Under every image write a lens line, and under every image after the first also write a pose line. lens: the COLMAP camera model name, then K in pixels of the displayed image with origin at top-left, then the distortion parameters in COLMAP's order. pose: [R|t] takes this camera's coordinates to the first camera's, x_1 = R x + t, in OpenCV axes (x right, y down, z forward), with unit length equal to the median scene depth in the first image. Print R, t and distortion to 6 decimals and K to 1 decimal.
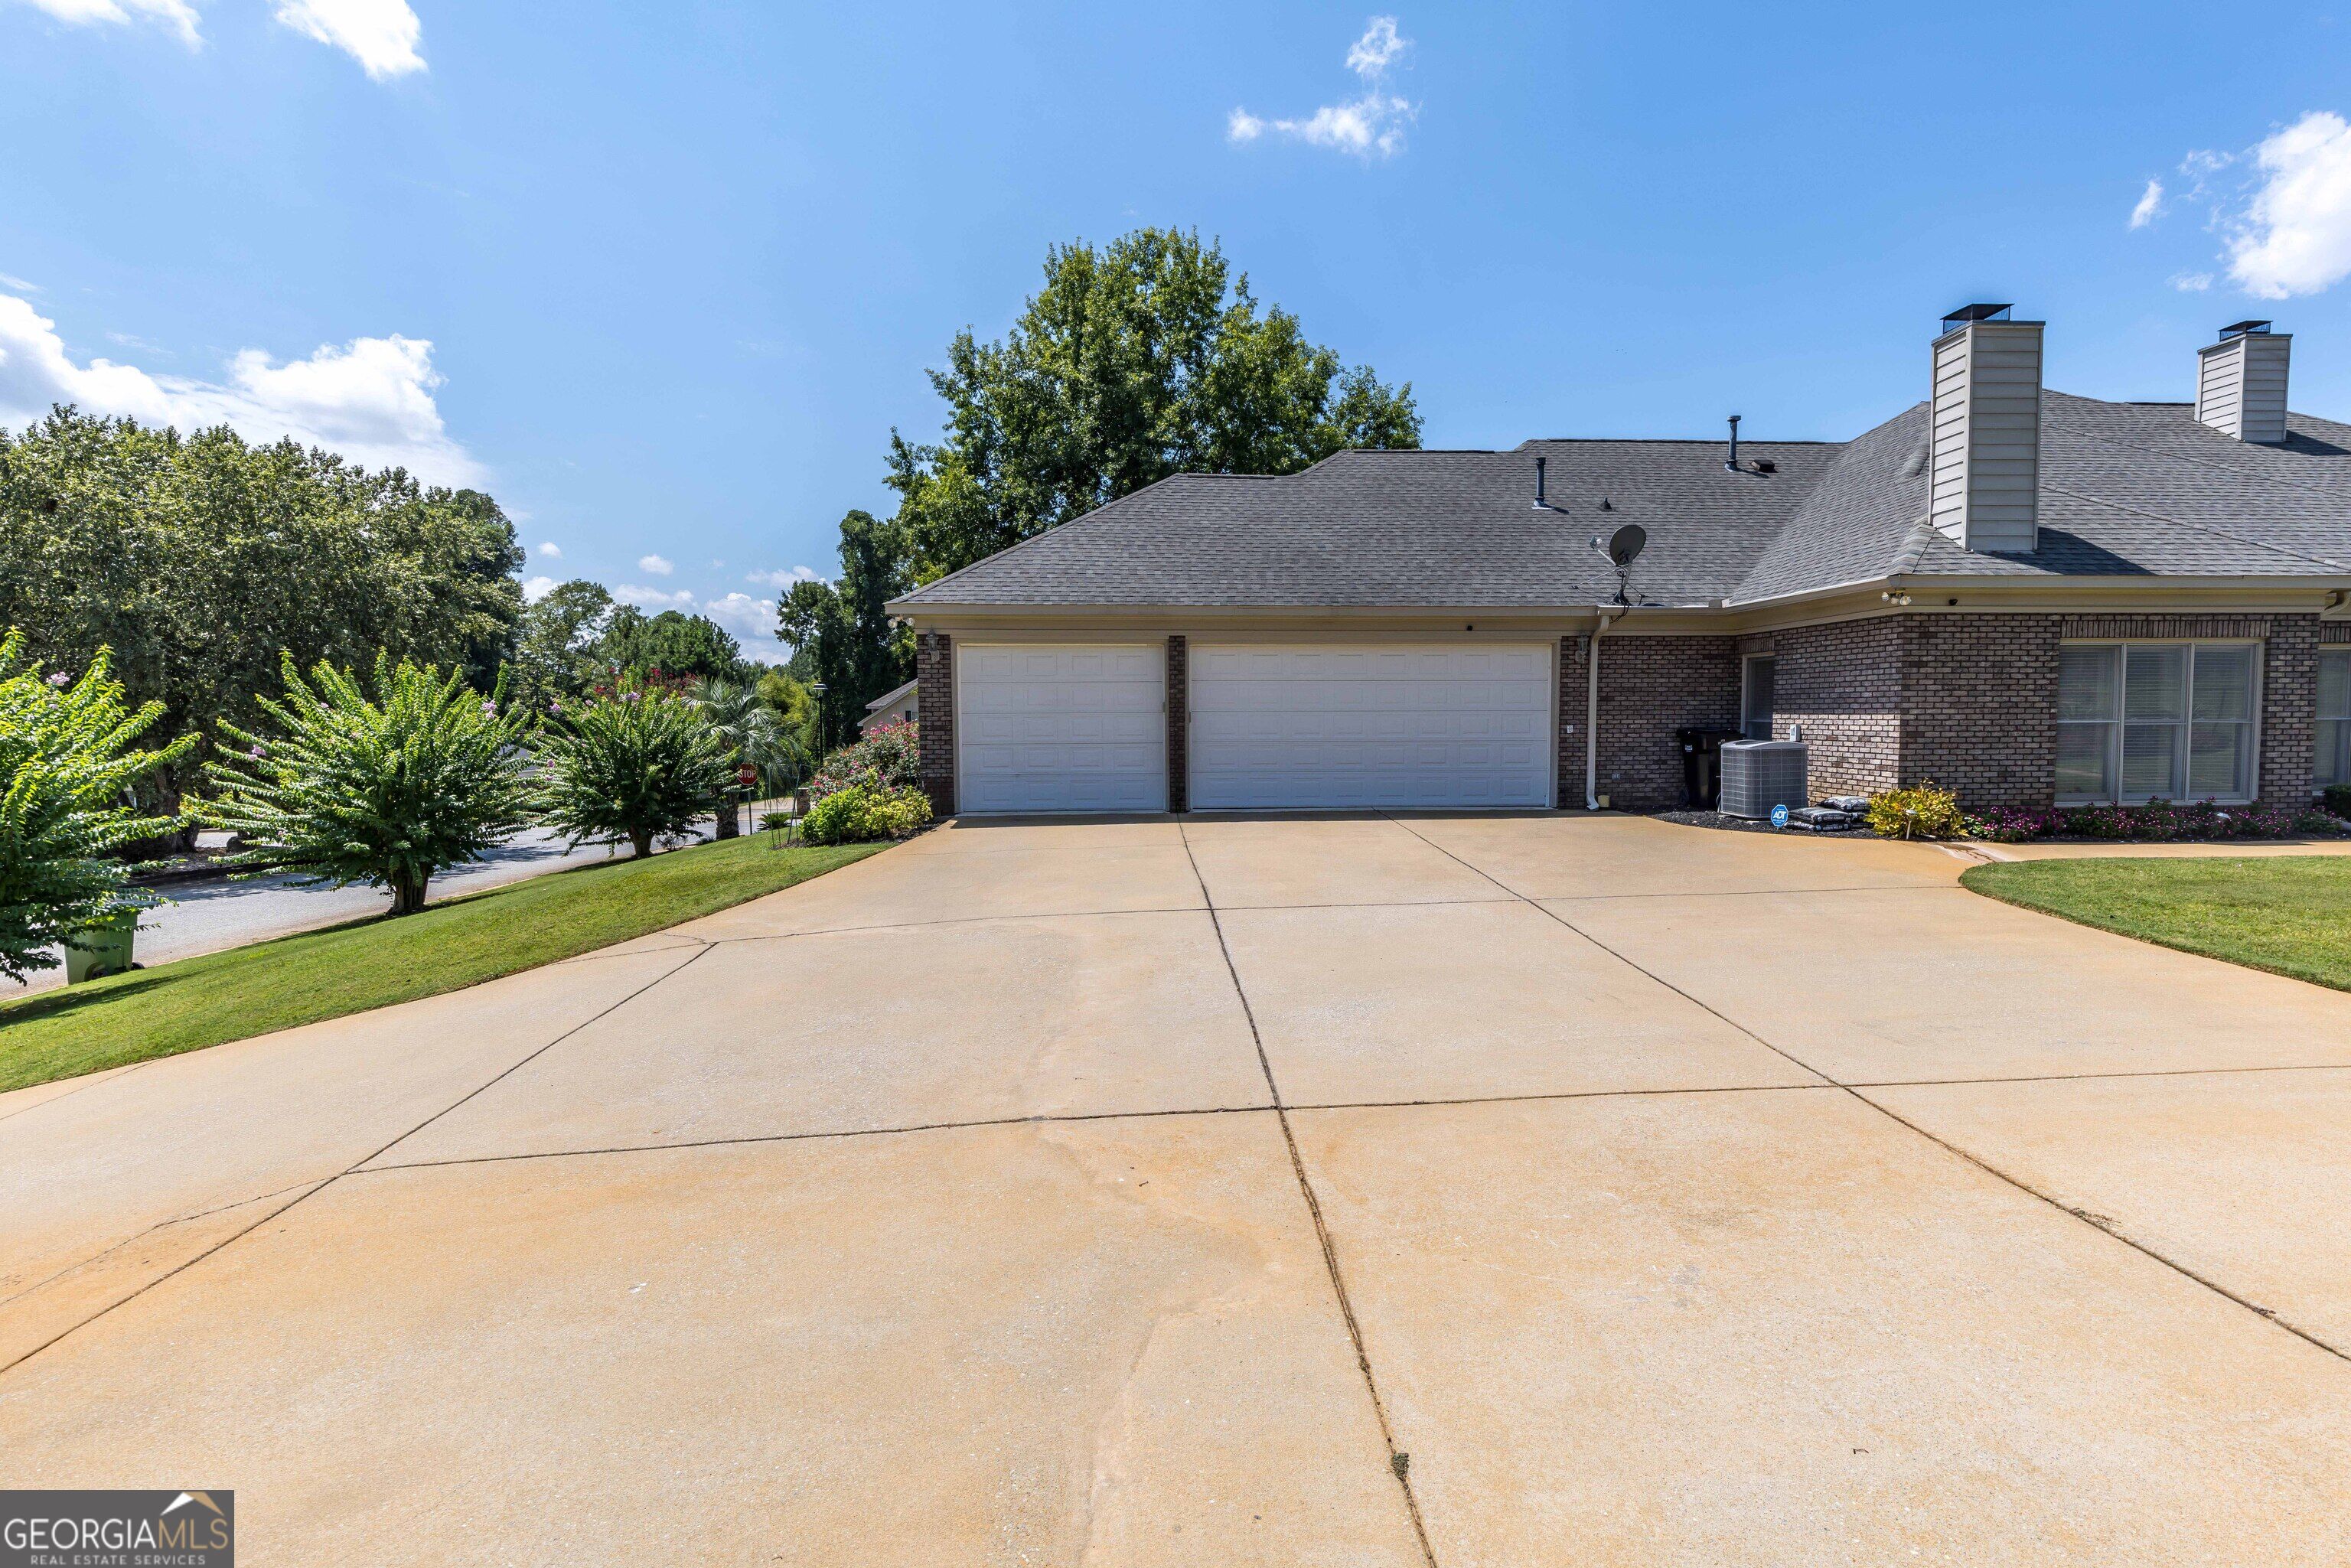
lens RADIAL K [[1084.9, 0, 1192.4], [0, 1084.9, 775.9], [0, 0, 1]] dist [0.011786, -0.004893]
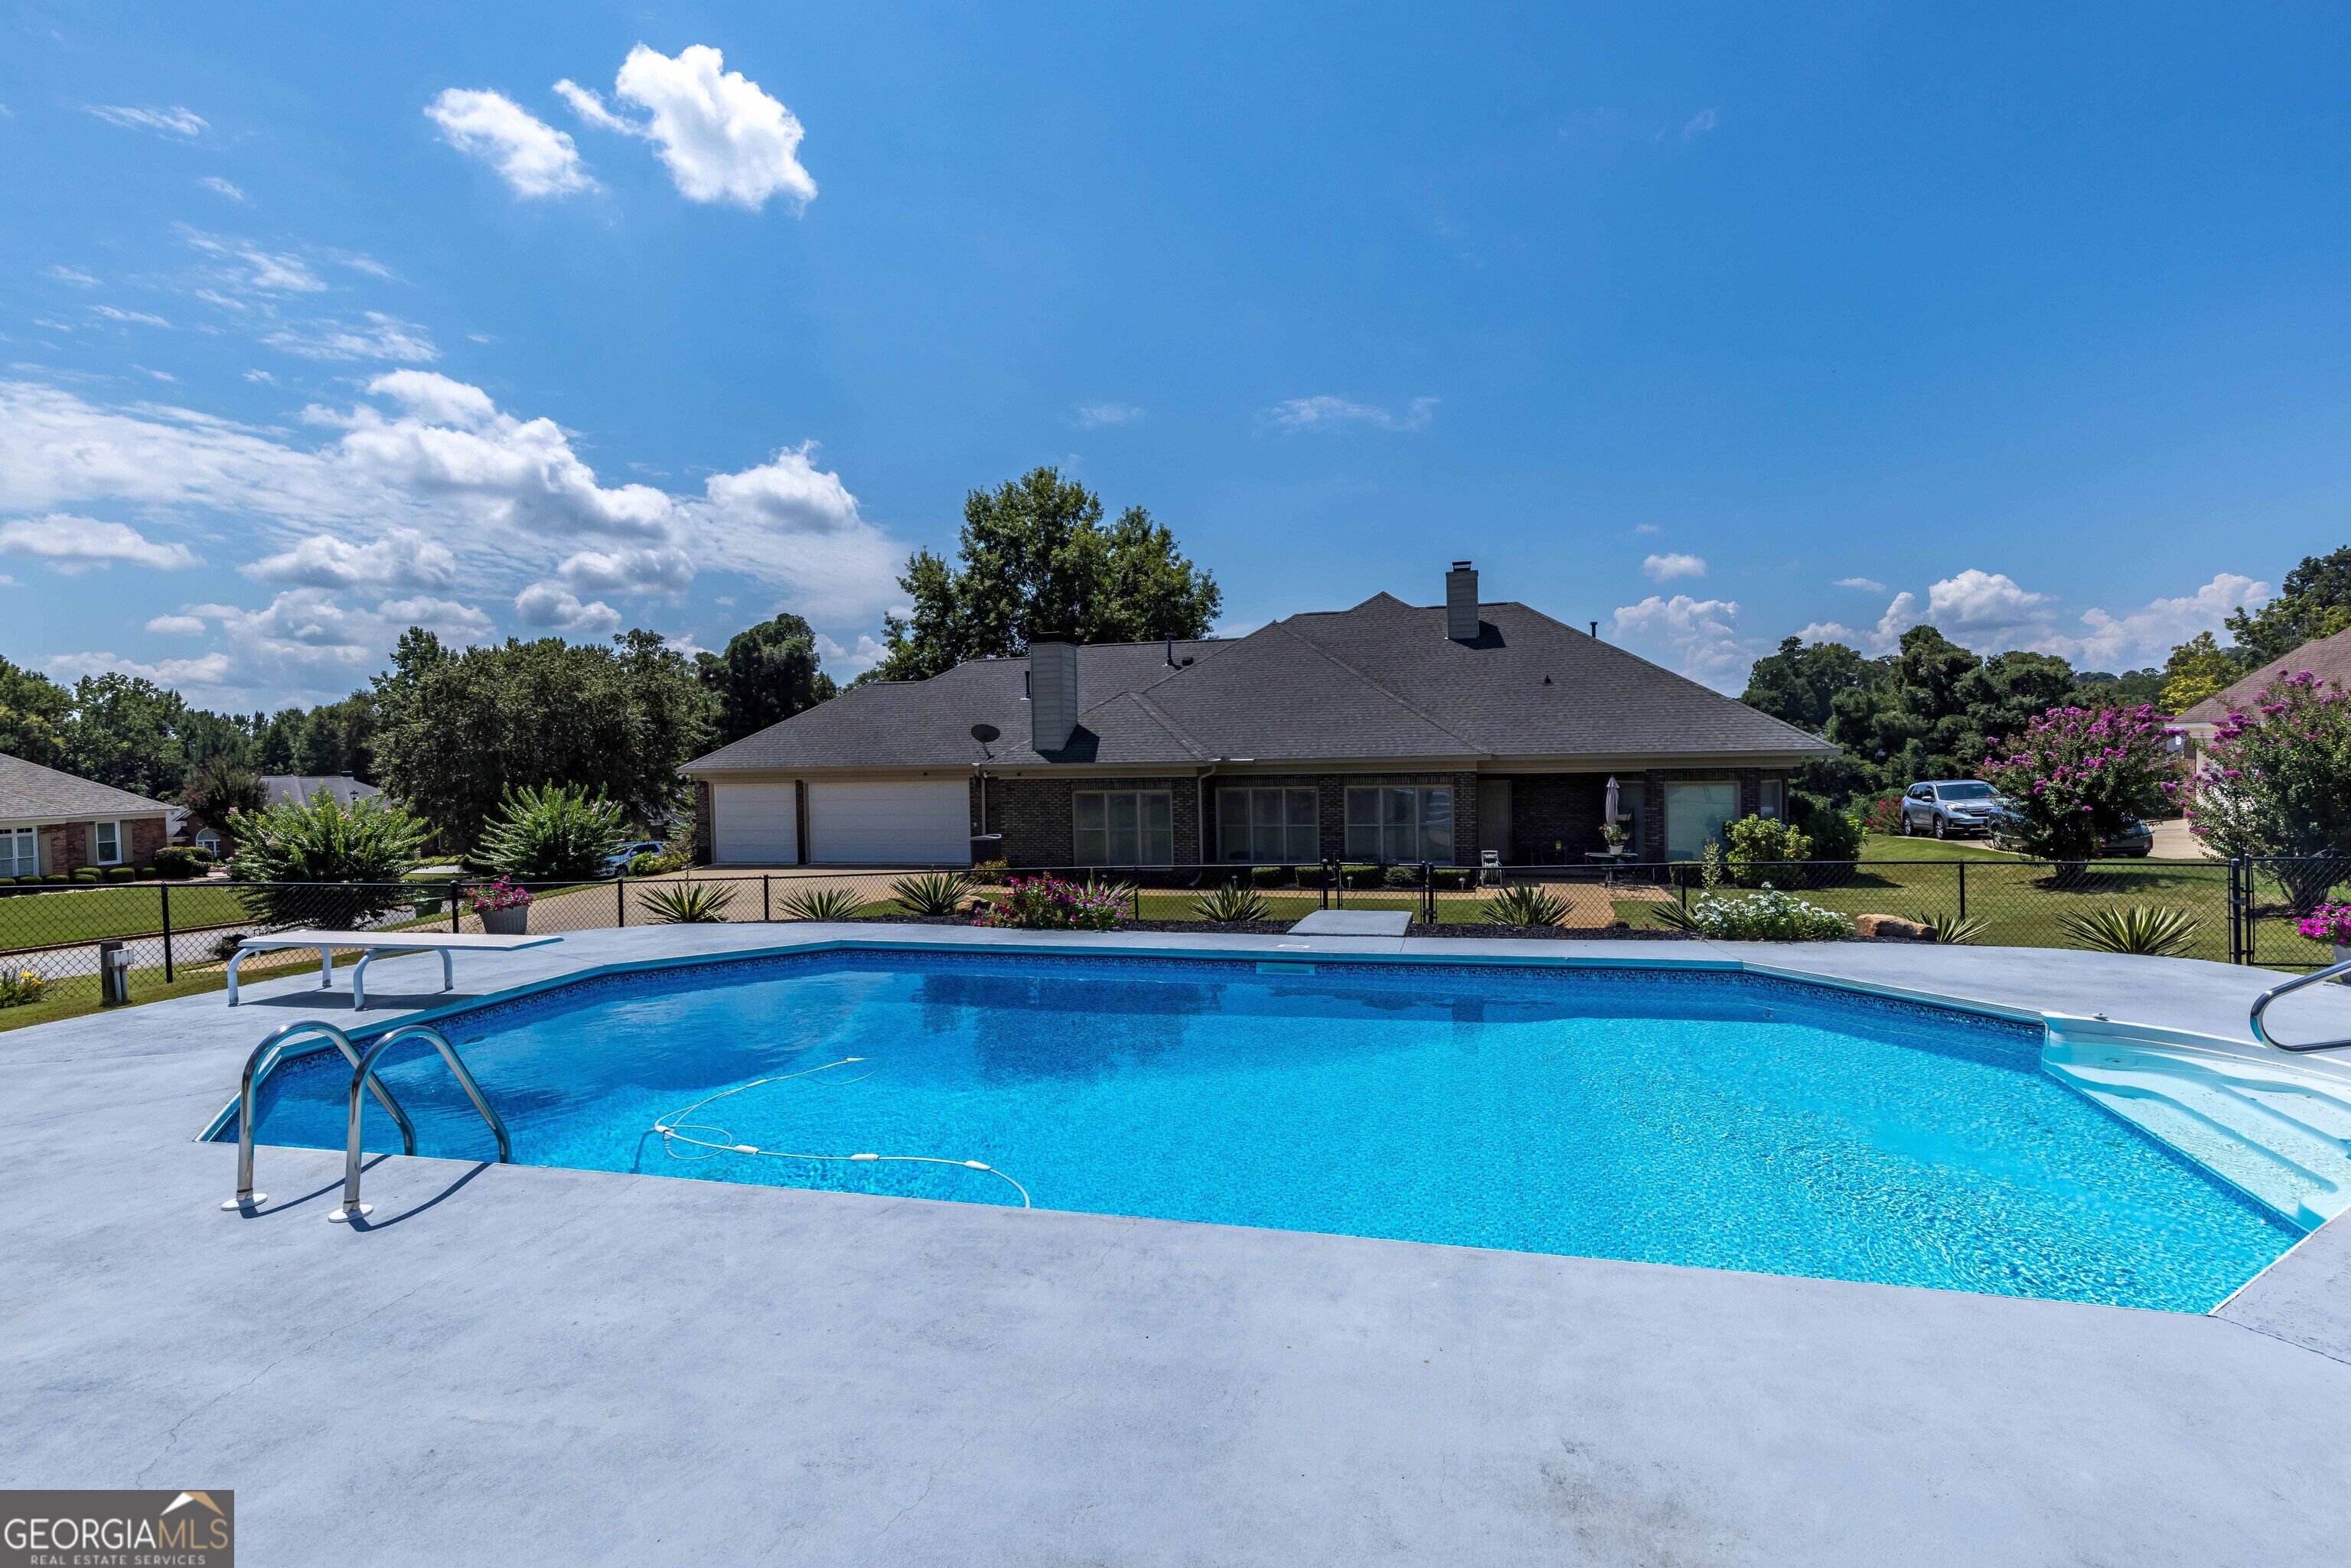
lens RADIAL K [[1083.7, 0, 1198.4], [0, 1083.7, 781.4], [0, 0, 1]] dist [0.008812, 0.000172]
pose [[0.948340, -0.008333, -0.317145, 1.344922], [0.000553, 0.999697, -0.024615, -0.072605], [0.317254, 0.023168, 0.948058, -0.727927]]
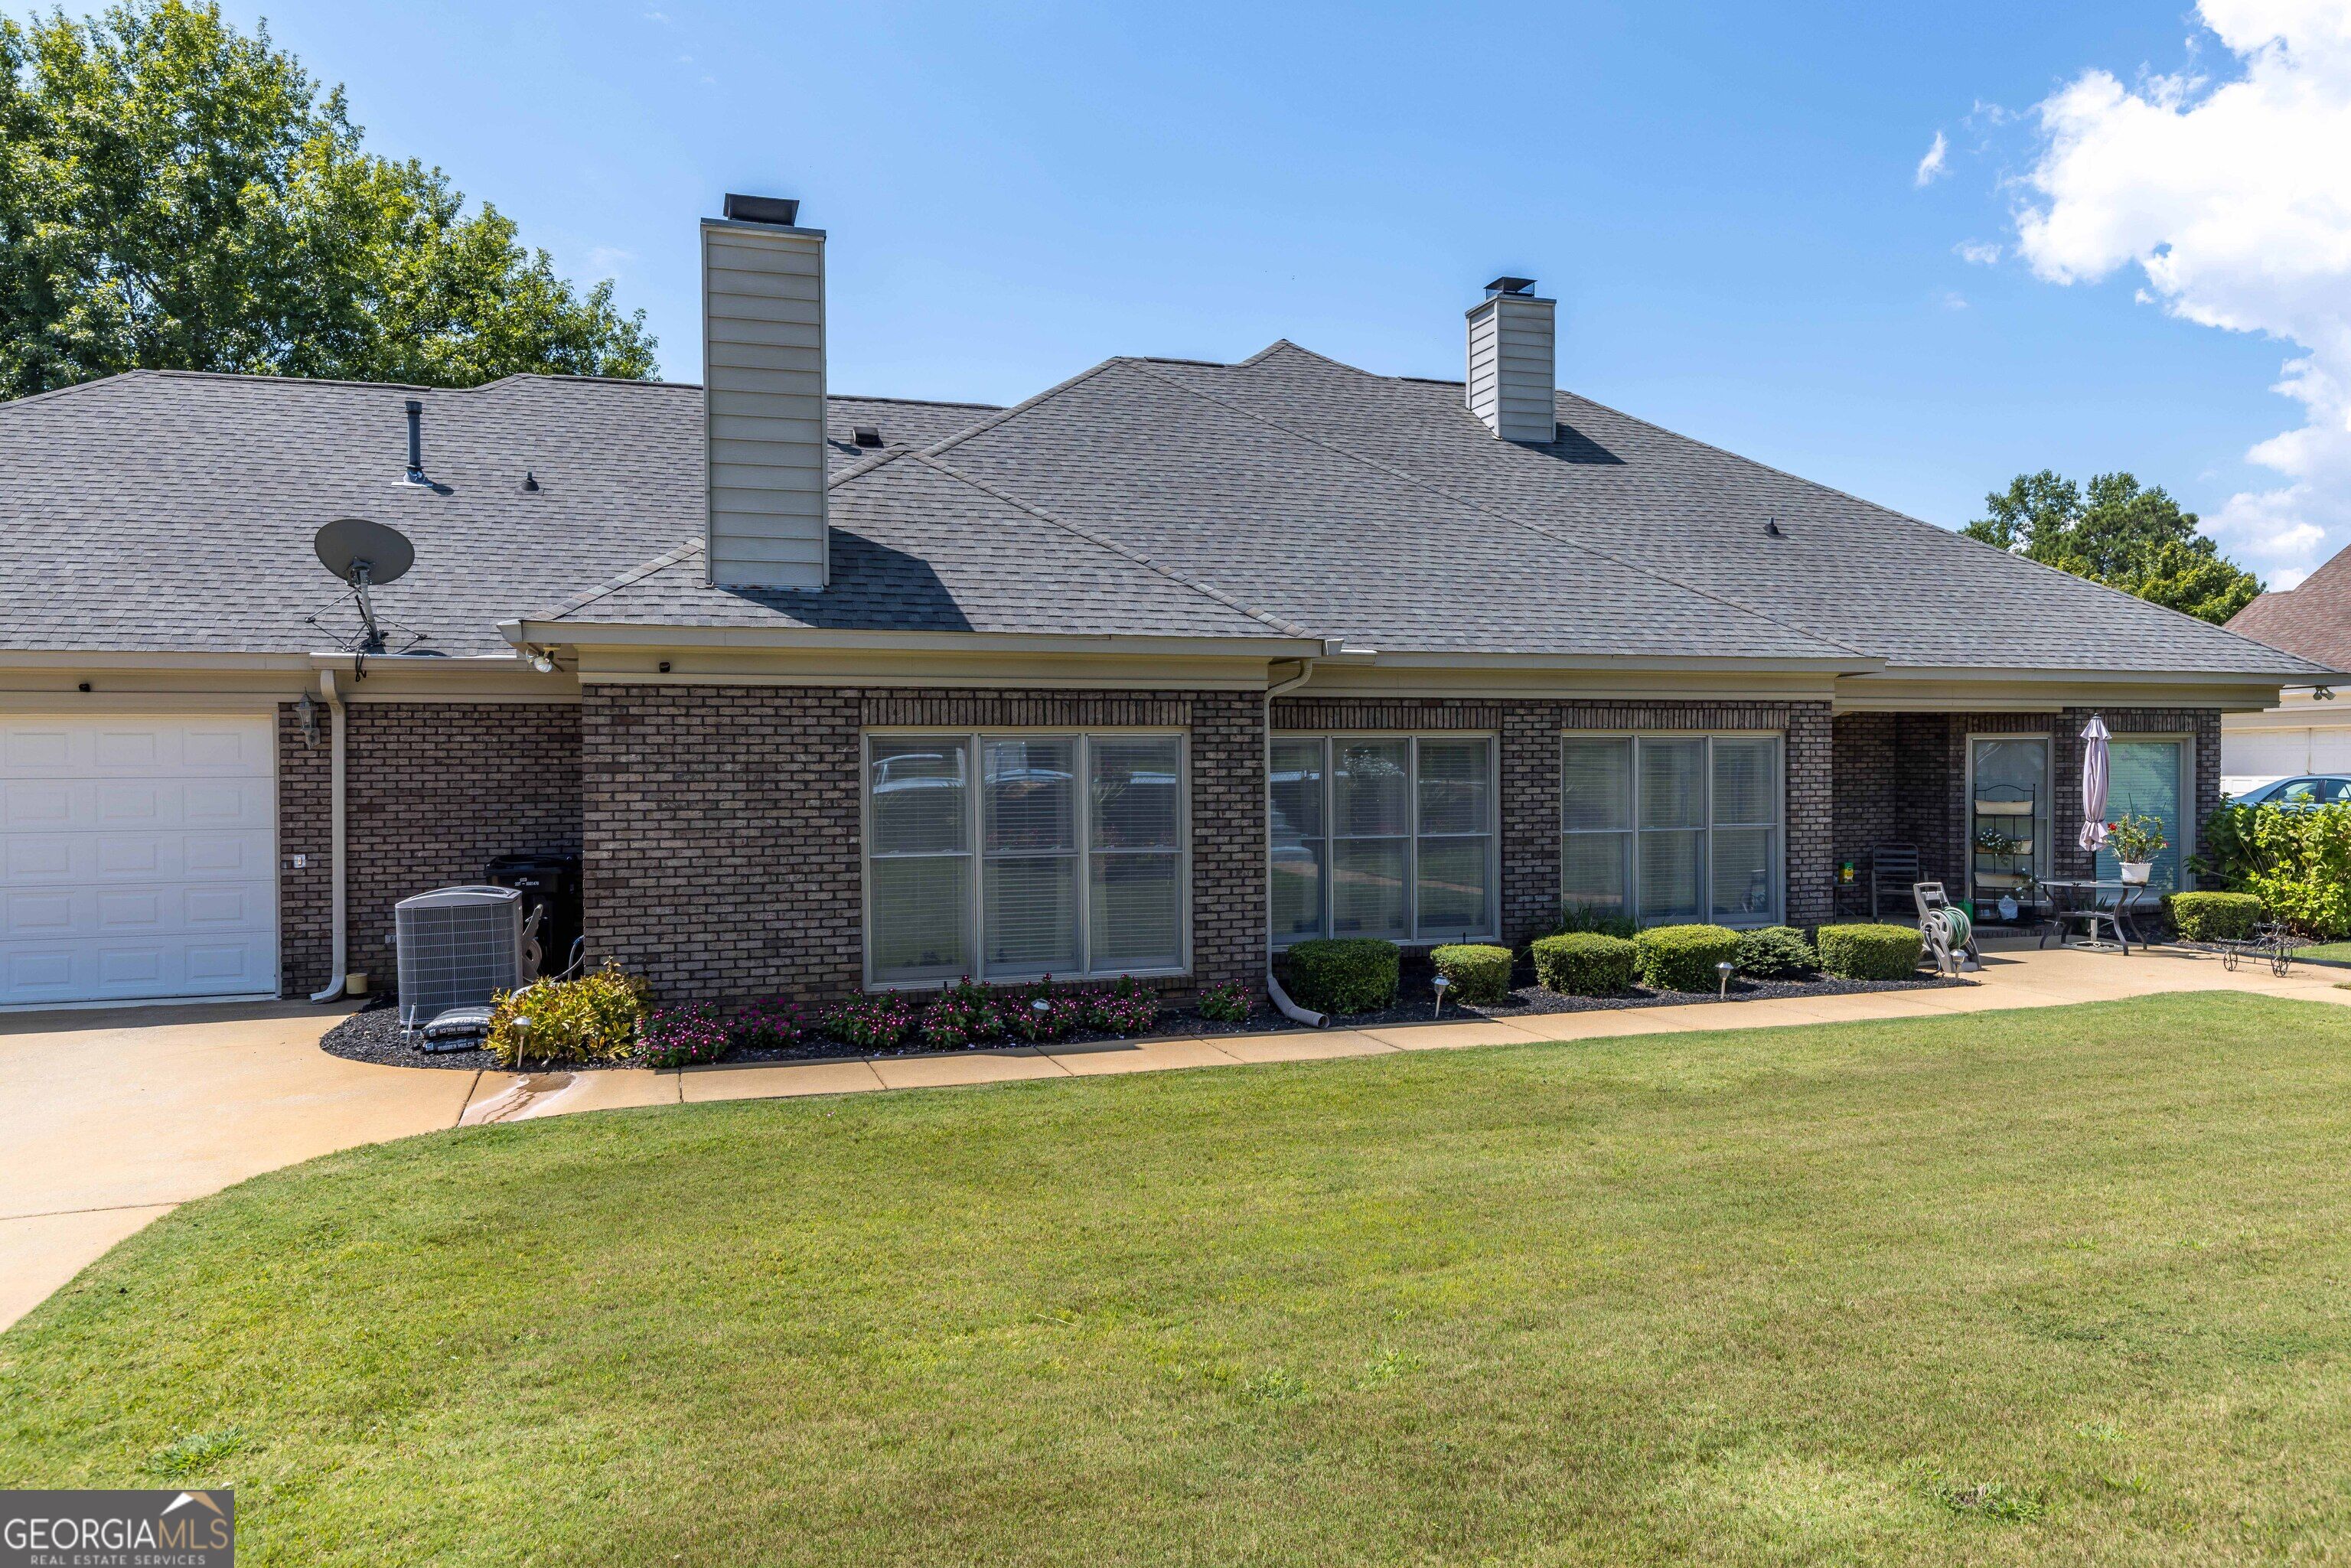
lens RADIAL K [[1562.8, 0, 1203.2], [0, 1562.8, 787.0], [0, 0, 1]] dist [0.007655, 0.003511]
pose [[0.965582, -0.007259, 0.259999, 0.594981], [0.018418, 0.999010, -0.040505, -0.039649], [-0.259447, 0.043900, 0.964759, 0.057749]]
